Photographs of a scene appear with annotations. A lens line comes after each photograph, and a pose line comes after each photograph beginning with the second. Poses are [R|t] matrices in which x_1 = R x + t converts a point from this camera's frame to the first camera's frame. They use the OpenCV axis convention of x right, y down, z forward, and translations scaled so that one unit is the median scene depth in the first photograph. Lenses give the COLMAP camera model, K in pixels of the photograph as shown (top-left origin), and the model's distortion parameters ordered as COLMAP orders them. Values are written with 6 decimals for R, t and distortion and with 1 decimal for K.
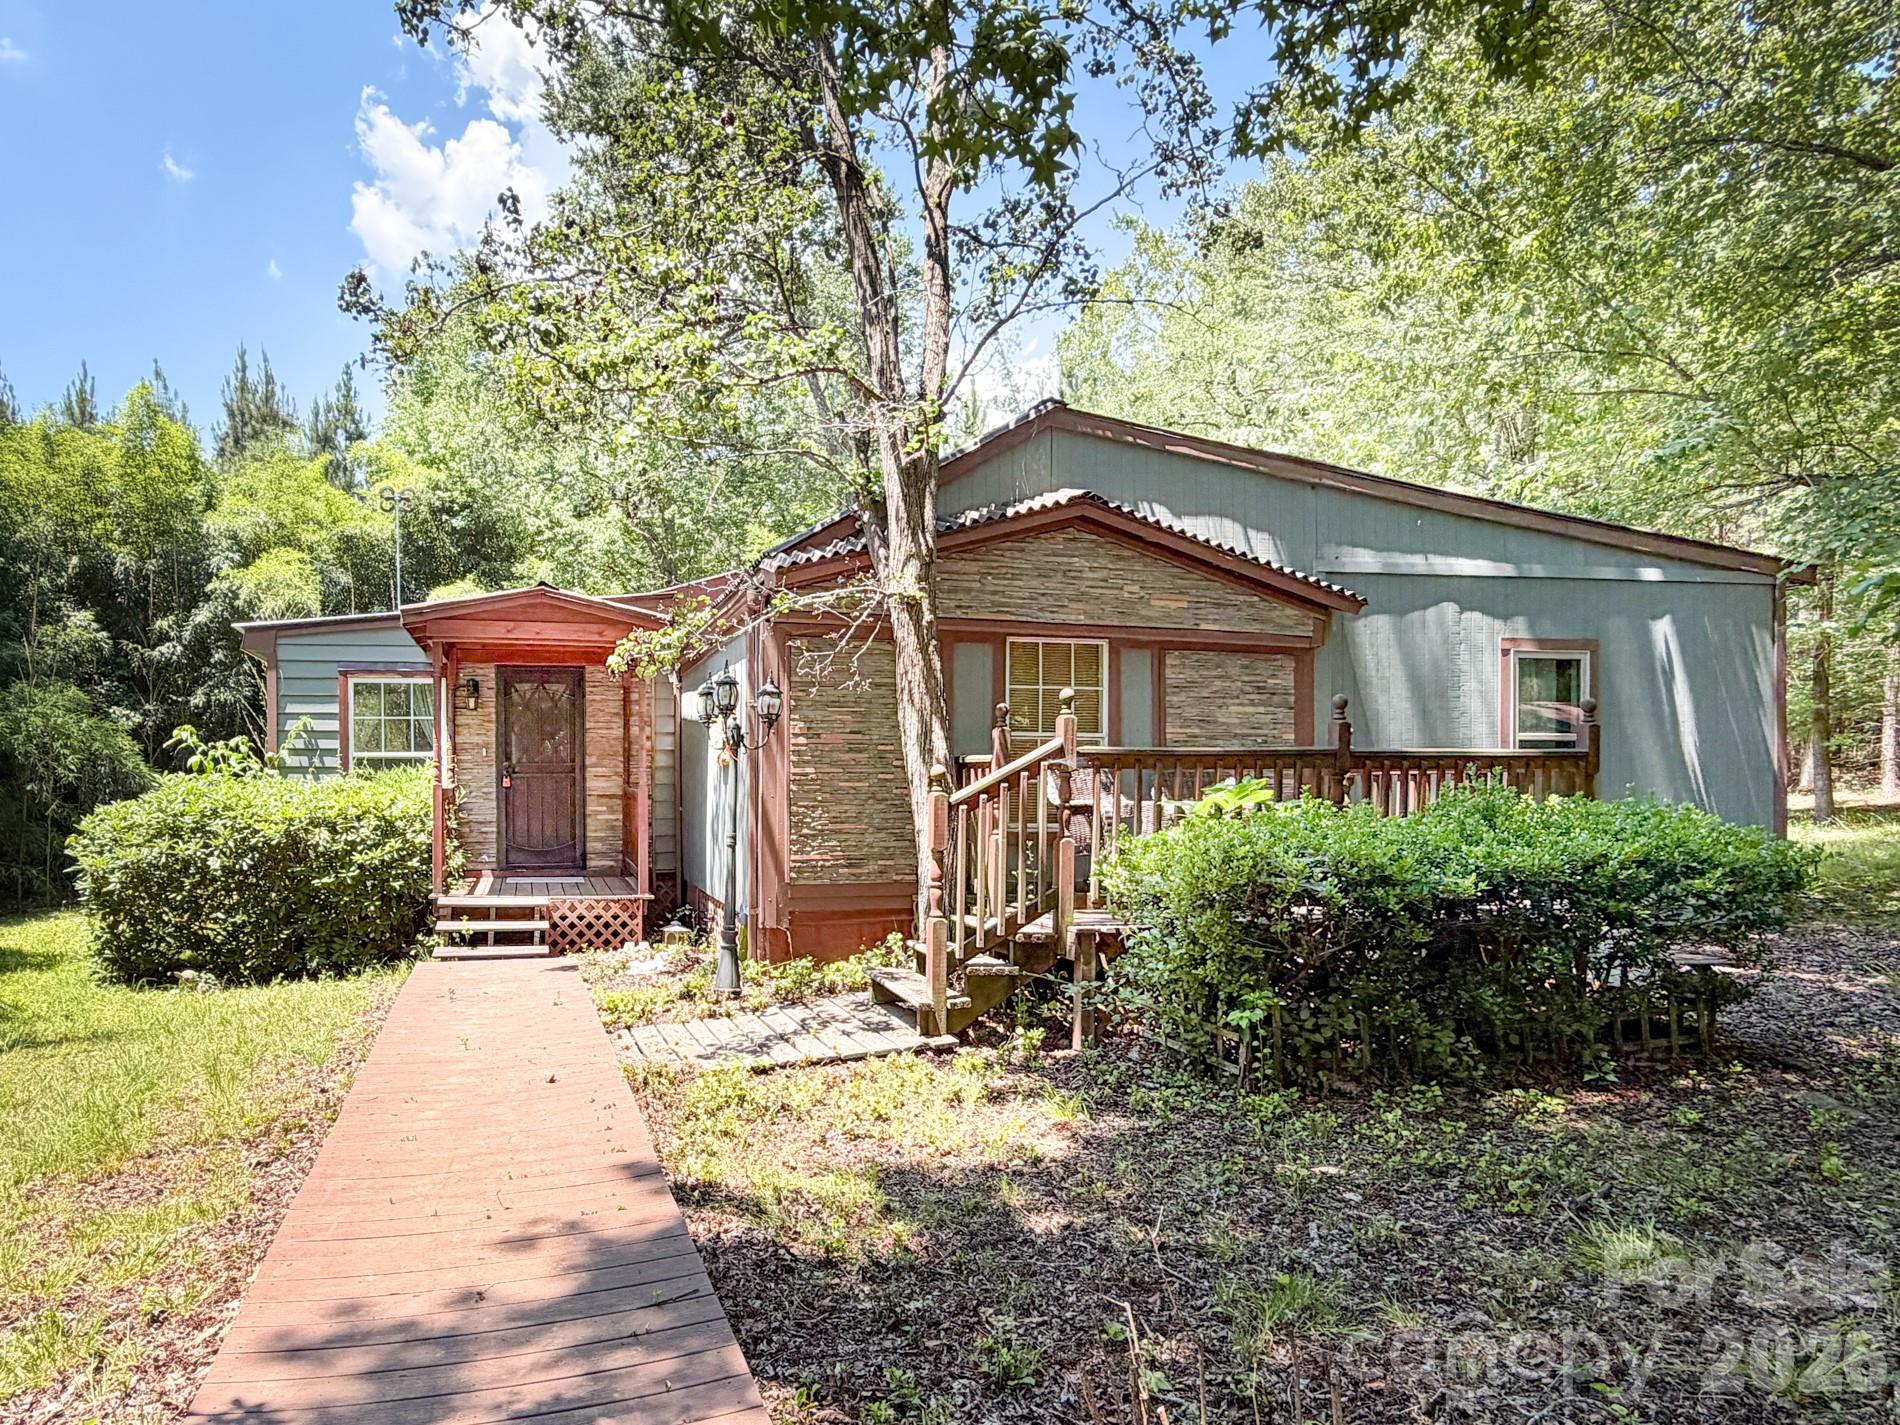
lens RADIAL K [[1126.5, 0, 920.3], [0, 1126.5, 760.8], [0, 0, 1]] dist [0.016380, 0.000159]
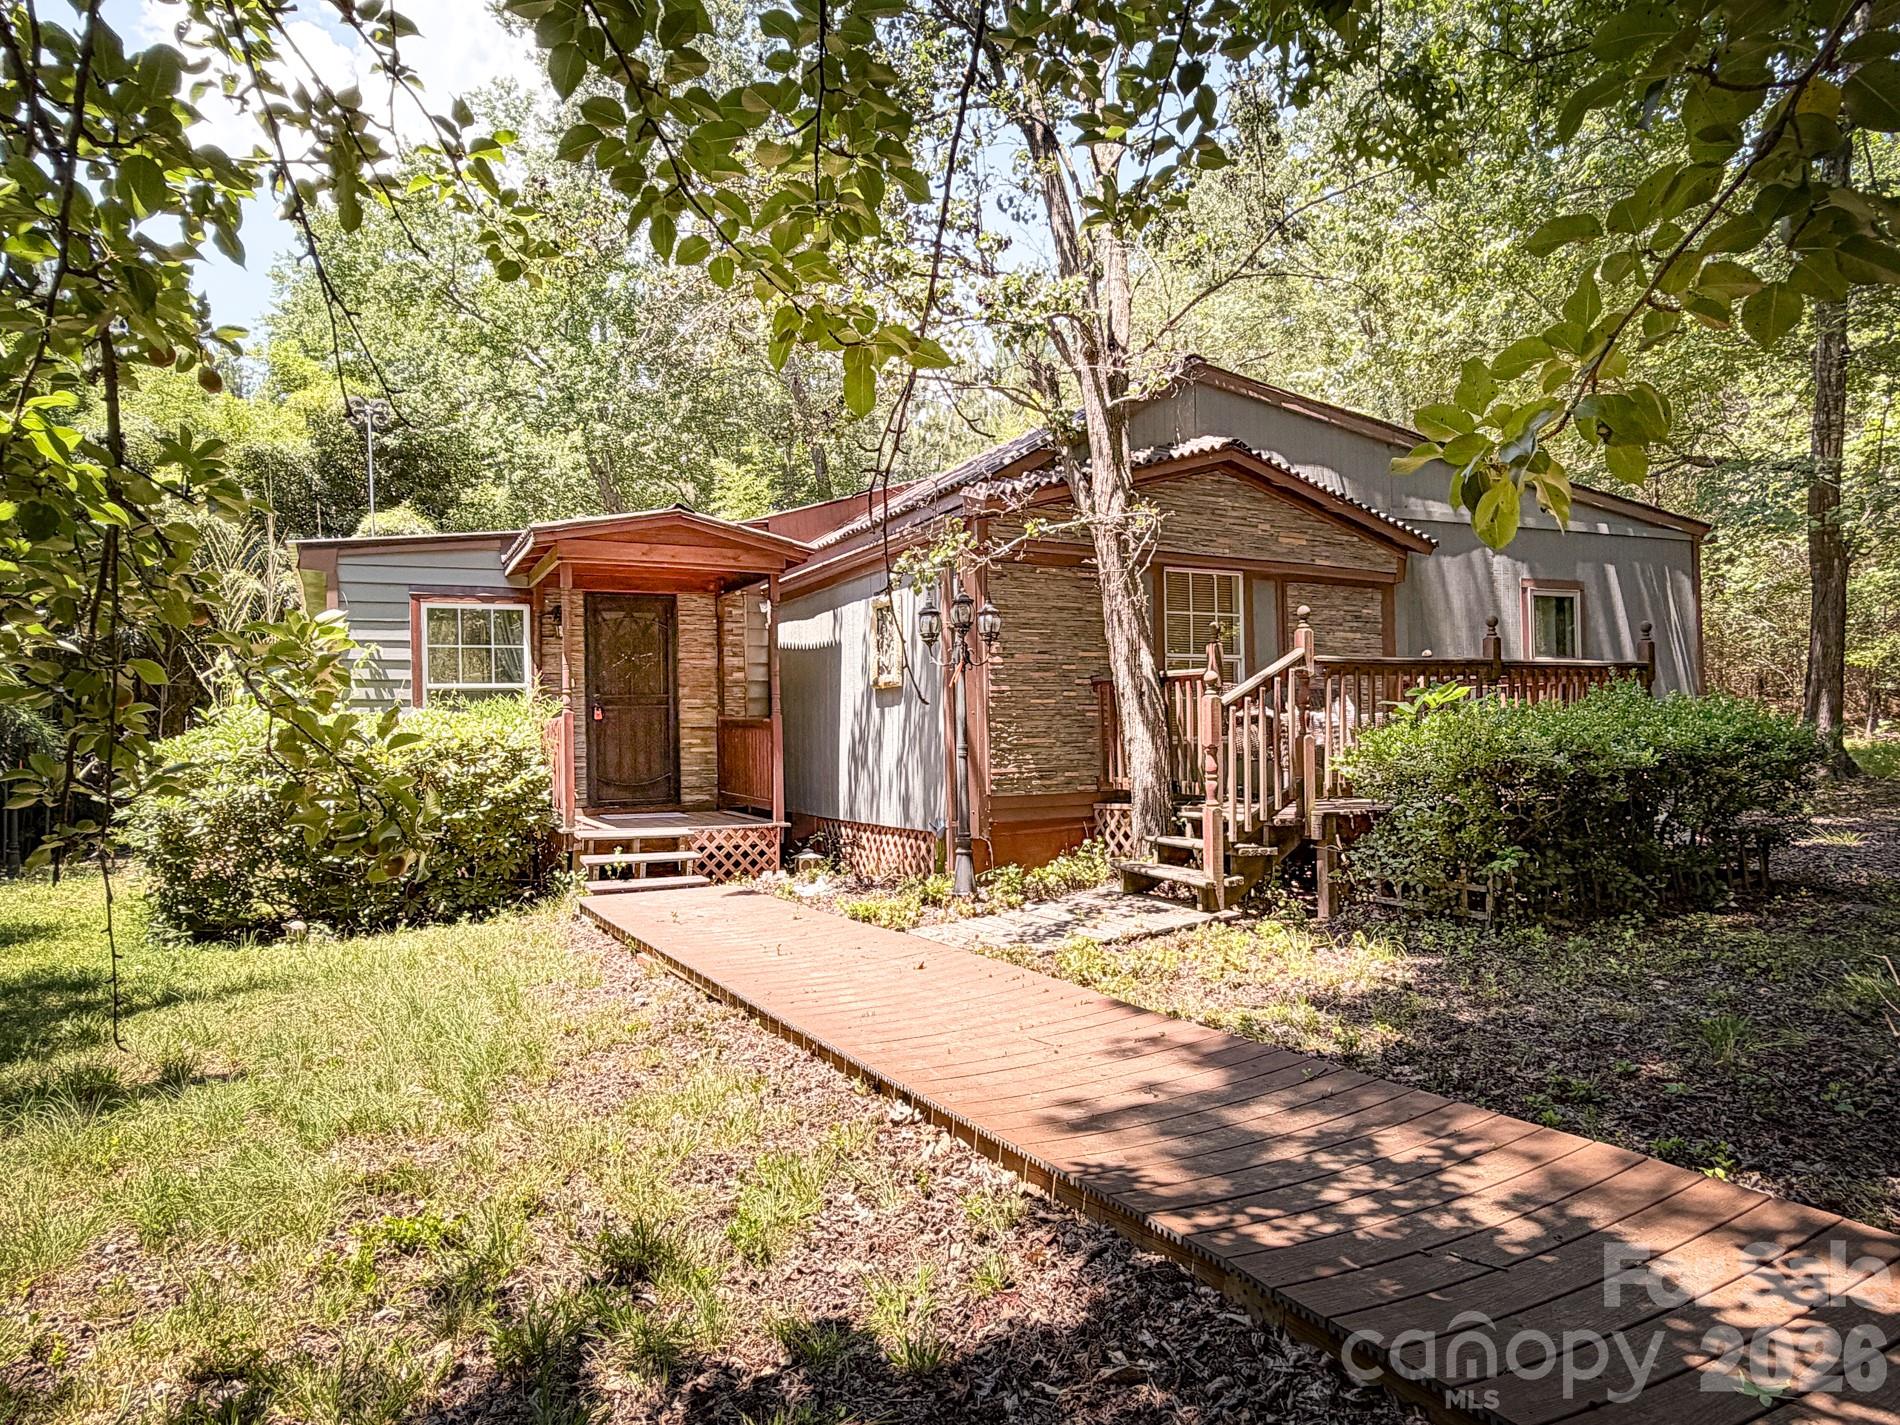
lens RADIAL K [[1207.6, 0, 950.4], [0, 1207.6, 713.3], [0, 0, 1]] dist [0.021650, 0.002282]
pose [[0.961582, -0.010678, 0.274310, -0.413444], [0.015661, 0.999750, -0.015982, 0.044369], [-0.274071, 0.019664, 0.961508, -0.067904]]
